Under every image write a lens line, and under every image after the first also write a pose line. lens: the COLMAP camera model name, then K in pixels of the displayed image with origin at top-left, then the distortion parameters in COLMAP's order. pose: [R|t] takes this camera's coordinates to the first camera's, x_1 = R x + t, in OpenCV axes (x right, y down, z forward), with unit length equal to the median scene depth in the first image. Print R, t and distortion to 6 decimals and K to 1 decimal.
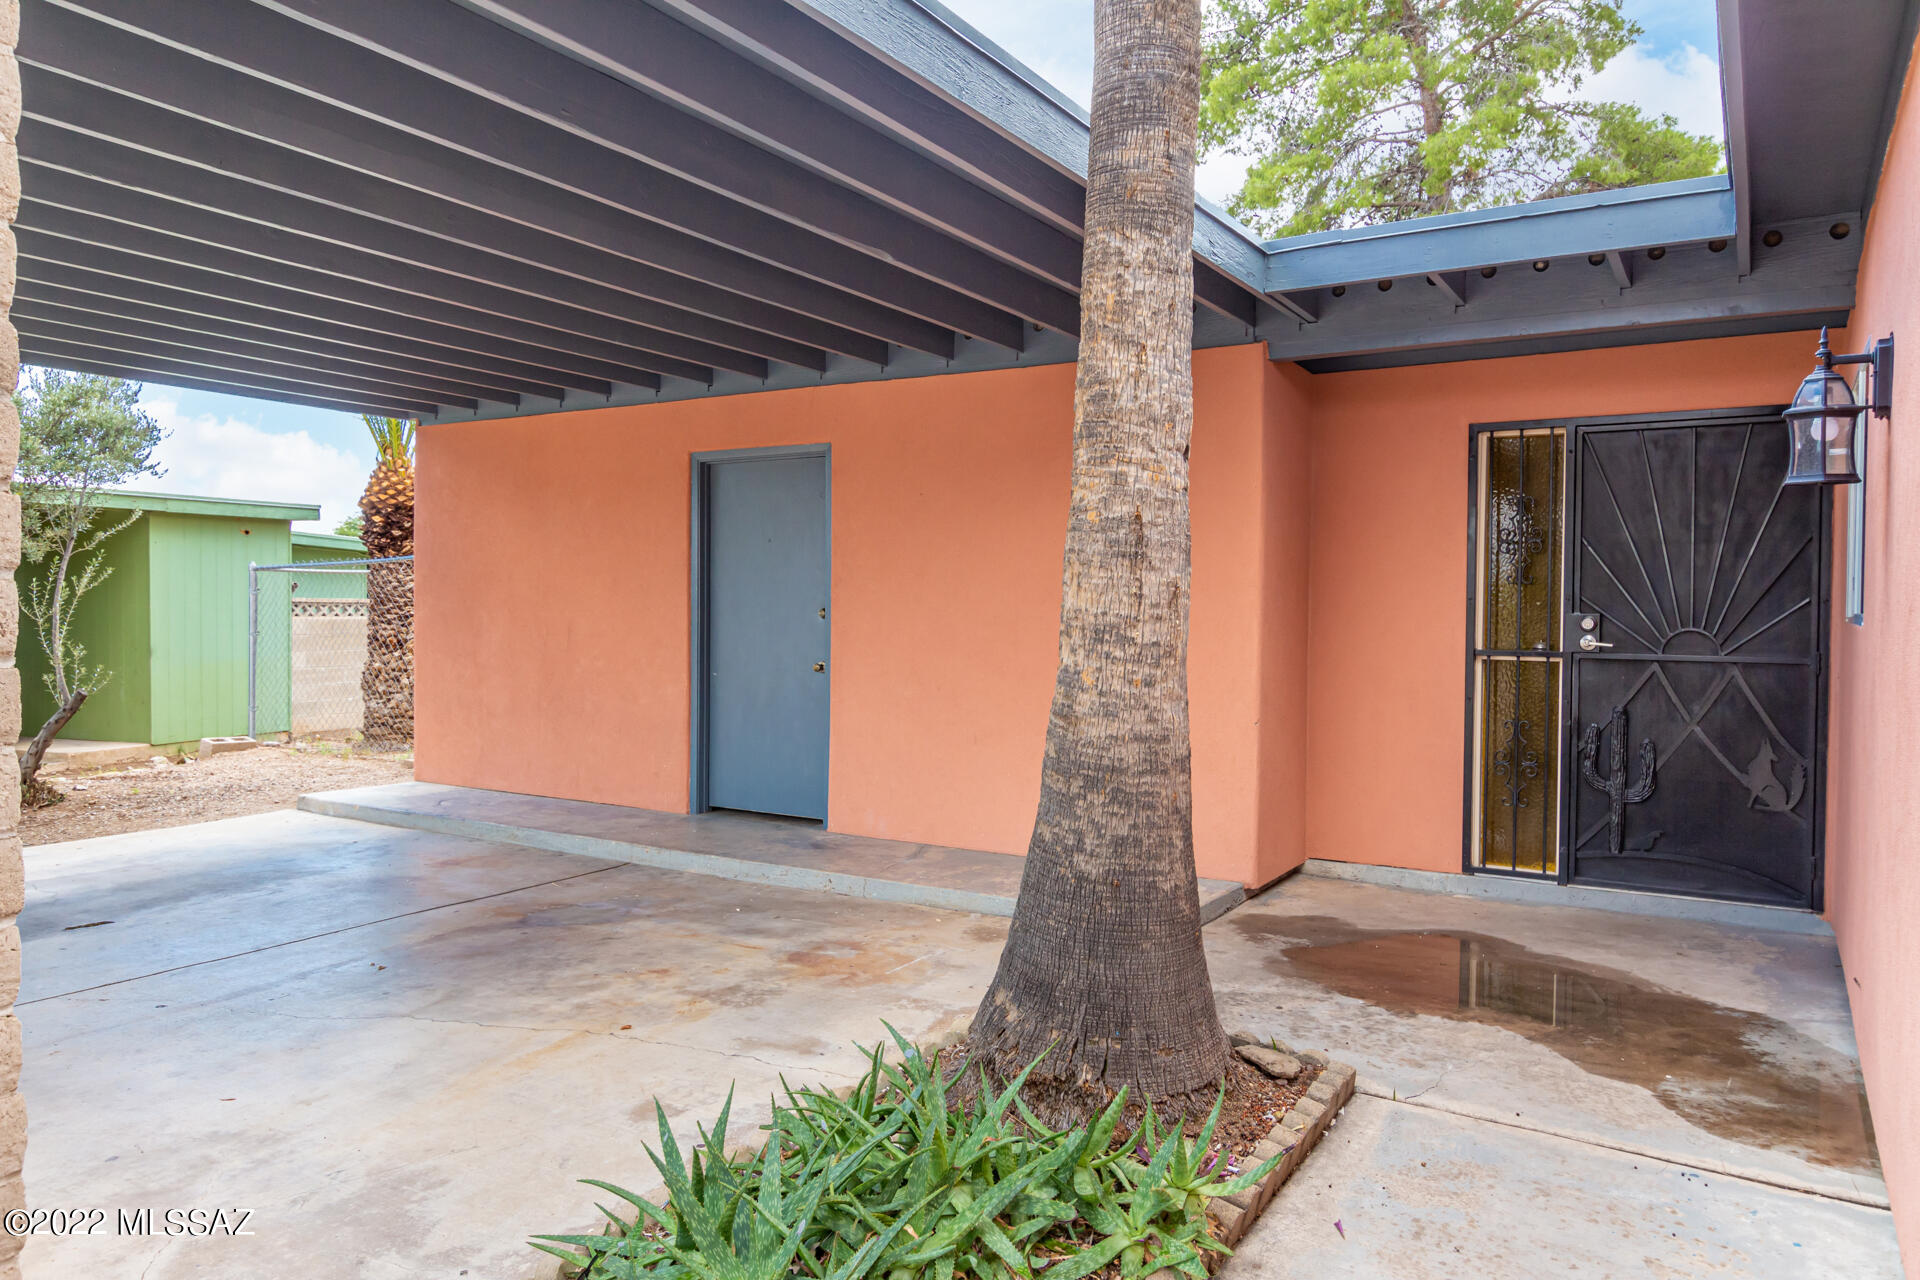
lens RADIAL K [[1362.0, 0, 960.0], [0, 1362.0, 640.0], [0, 0, 1]] dist [-0.001353, -0.000251]
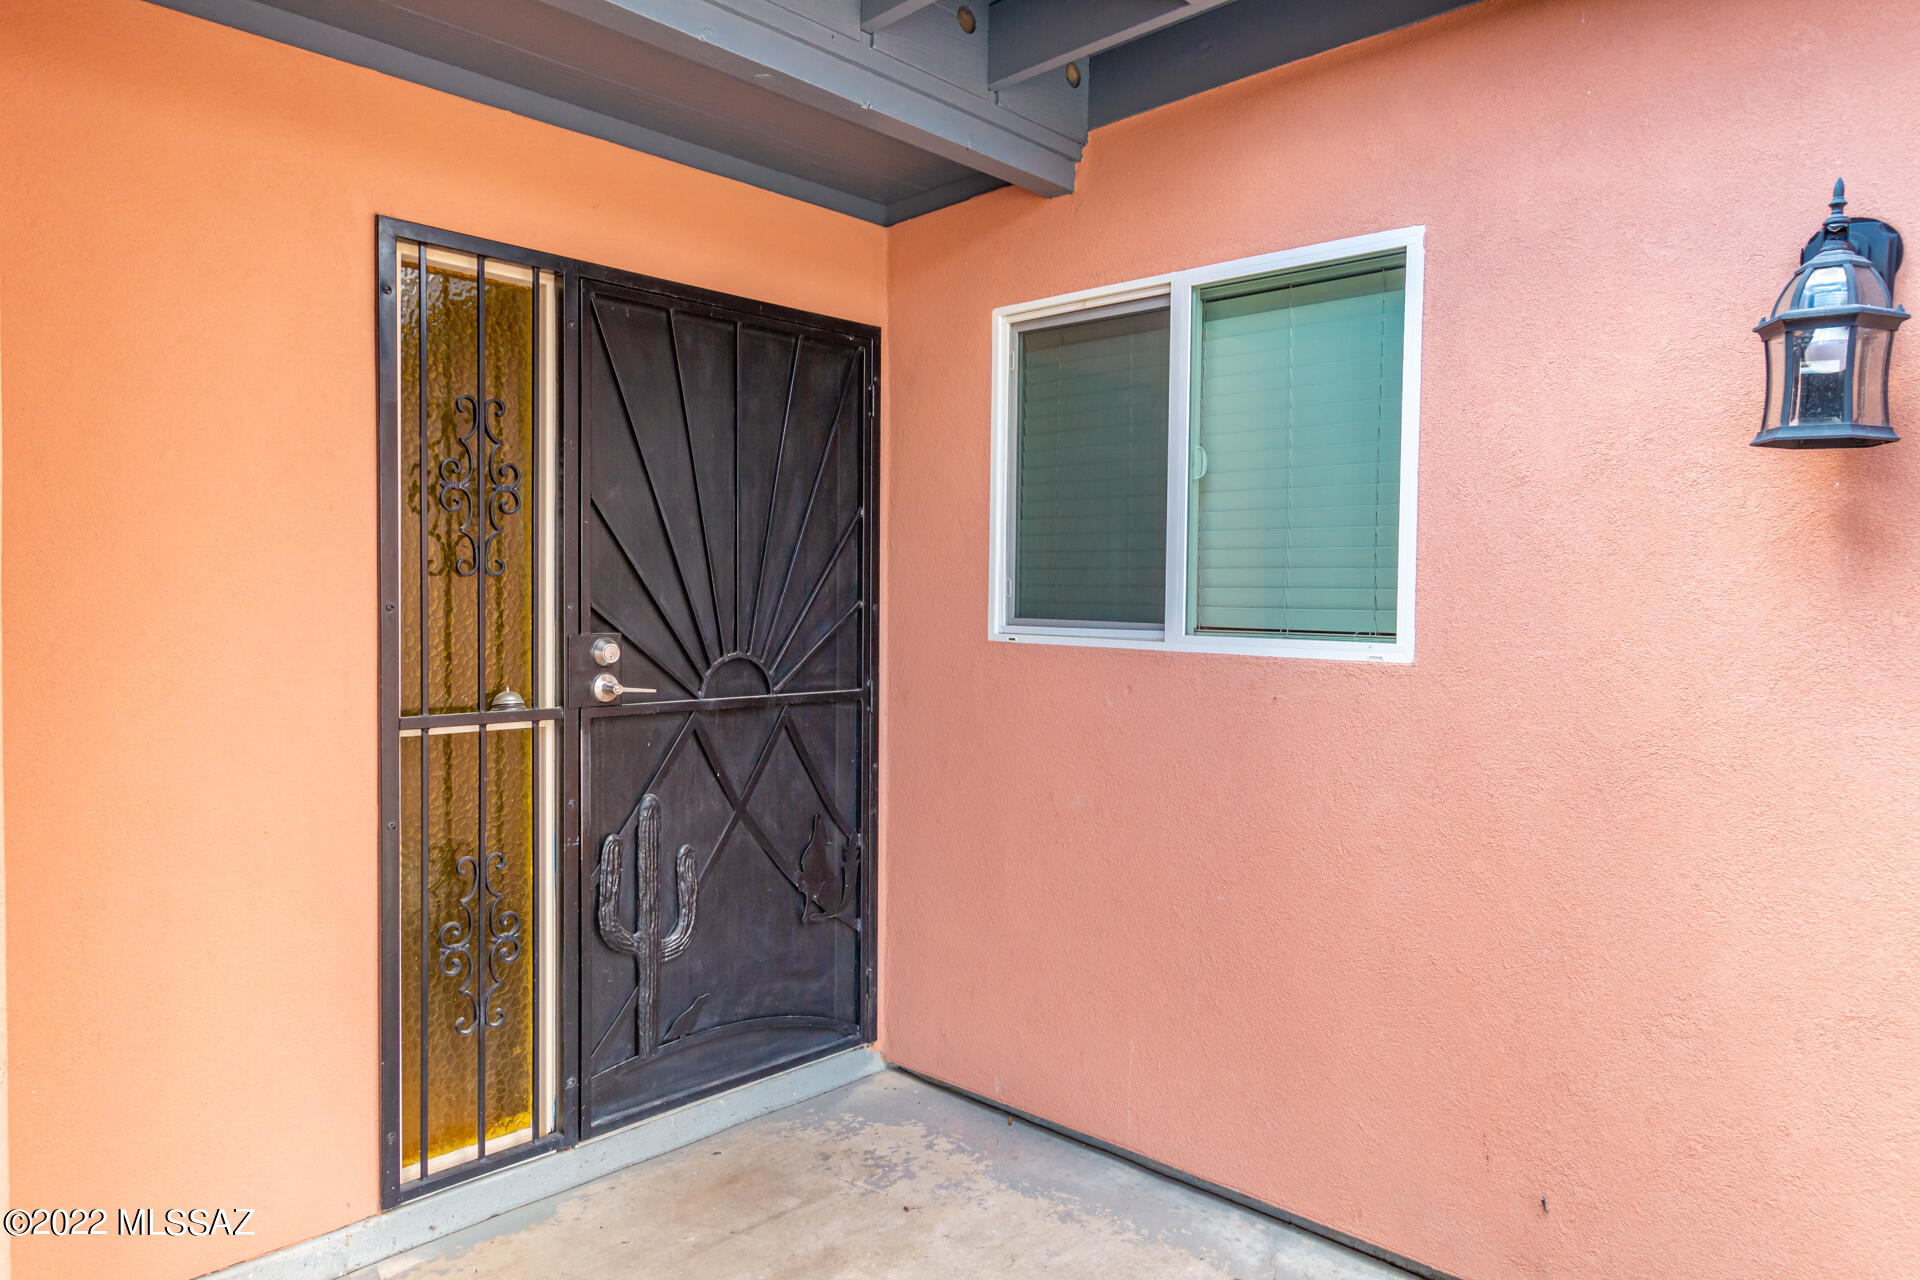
lens RADIAL K [[1227.3, 0, 960.0], [0, 1227.3, 640.0], [0, 0, 1]] dist [0.002148, 0.000640]
pose [[0.165380, -0.035884, 0.985577, 0.004710], [0.025981, 0.999150, 0.032018, -0.028458], [-0.985888, 0.020311, 0.166171, 0.768155]]
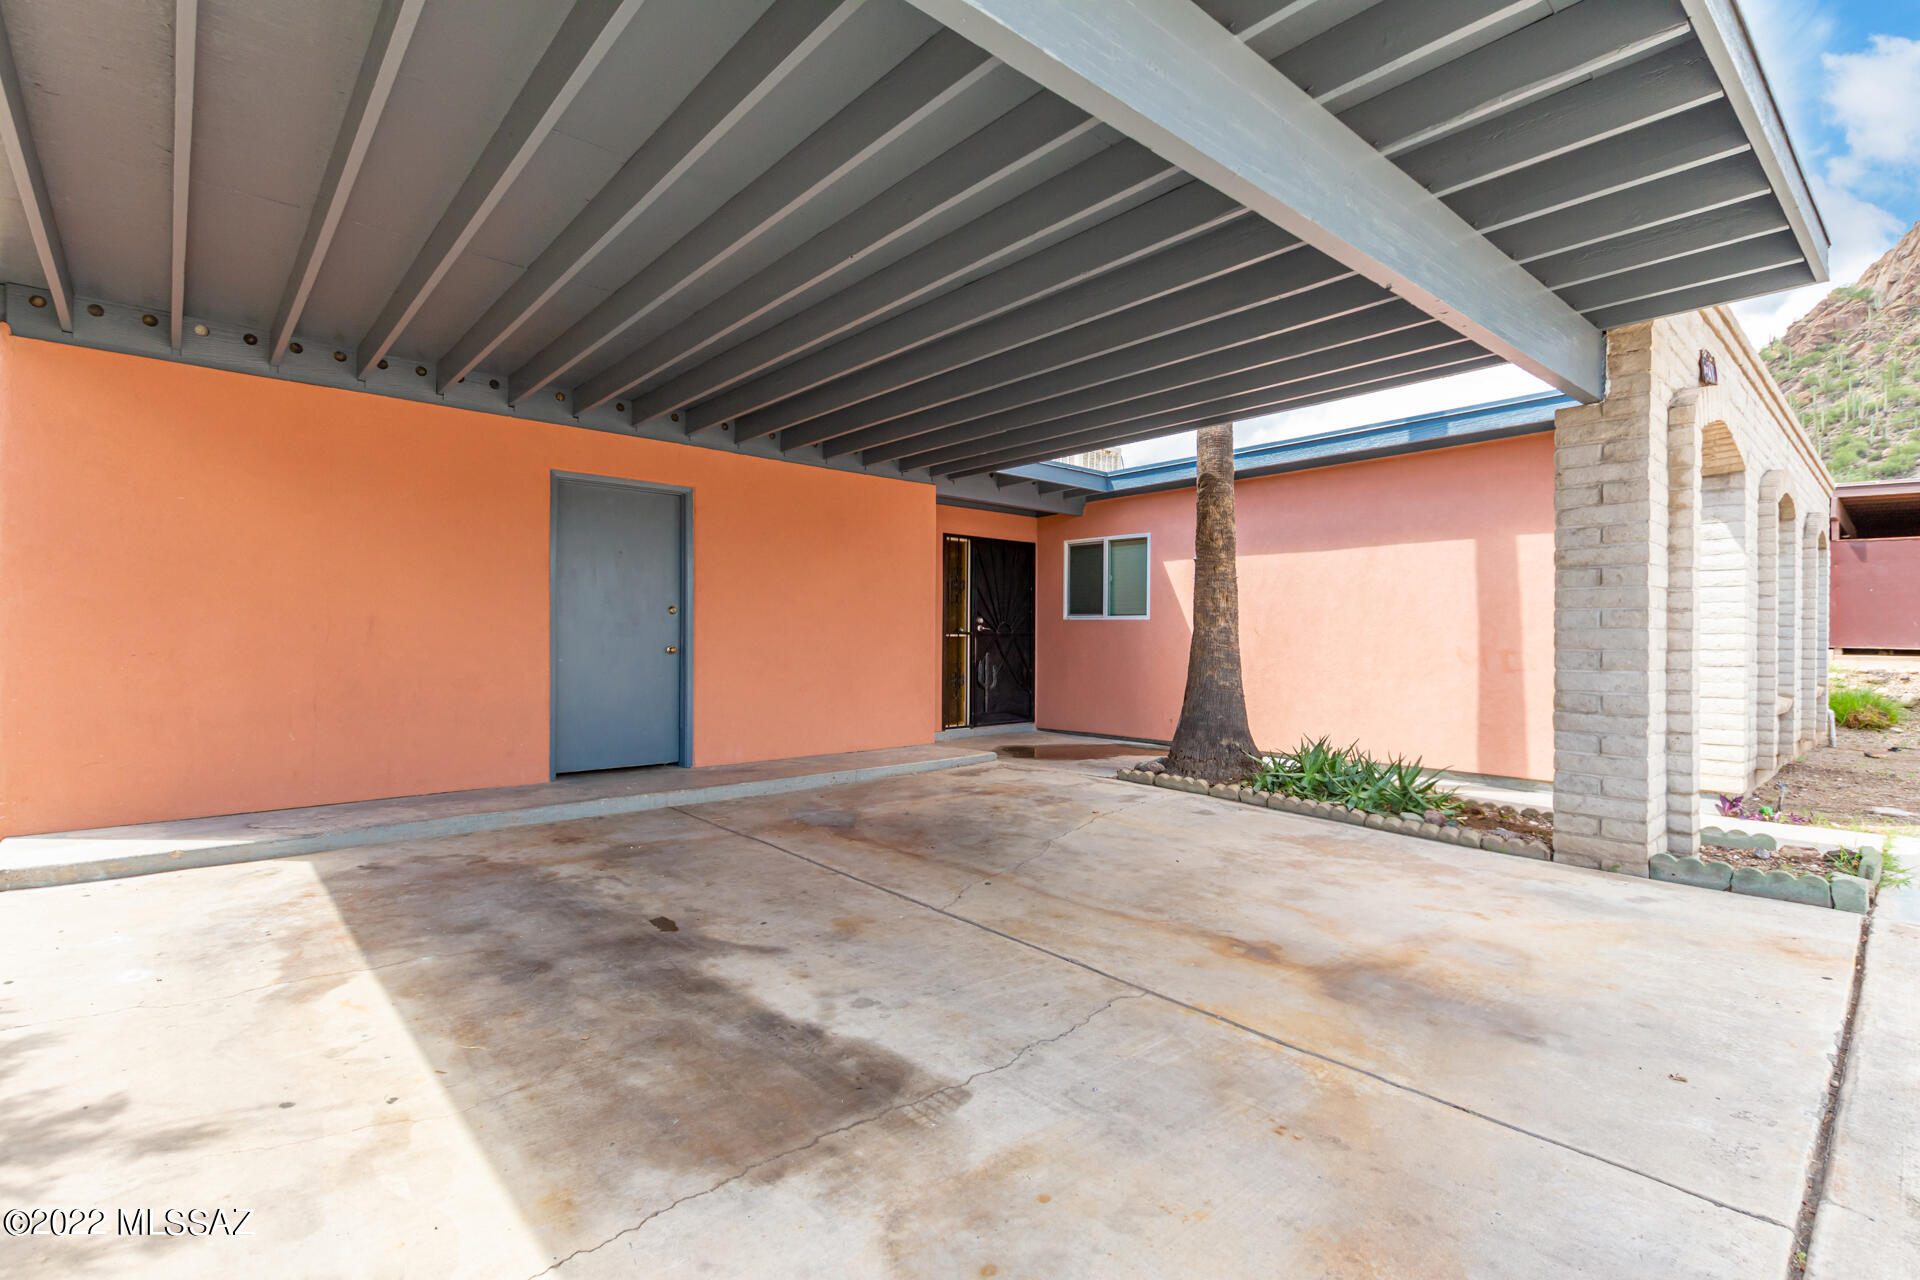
lens RADIAL K [[894.9, 0, 960.0], [0, 894.9, 640.0], [0, 0, 1]] dist [0.000123, 0.000008]
pose [[0.242660, -0.003133, 0.970106, -1.115629], [0.031200, 0.999503, -0.004576, 0.028962], [-0.969609, 0.031377, 0.242637, 0.629896]]
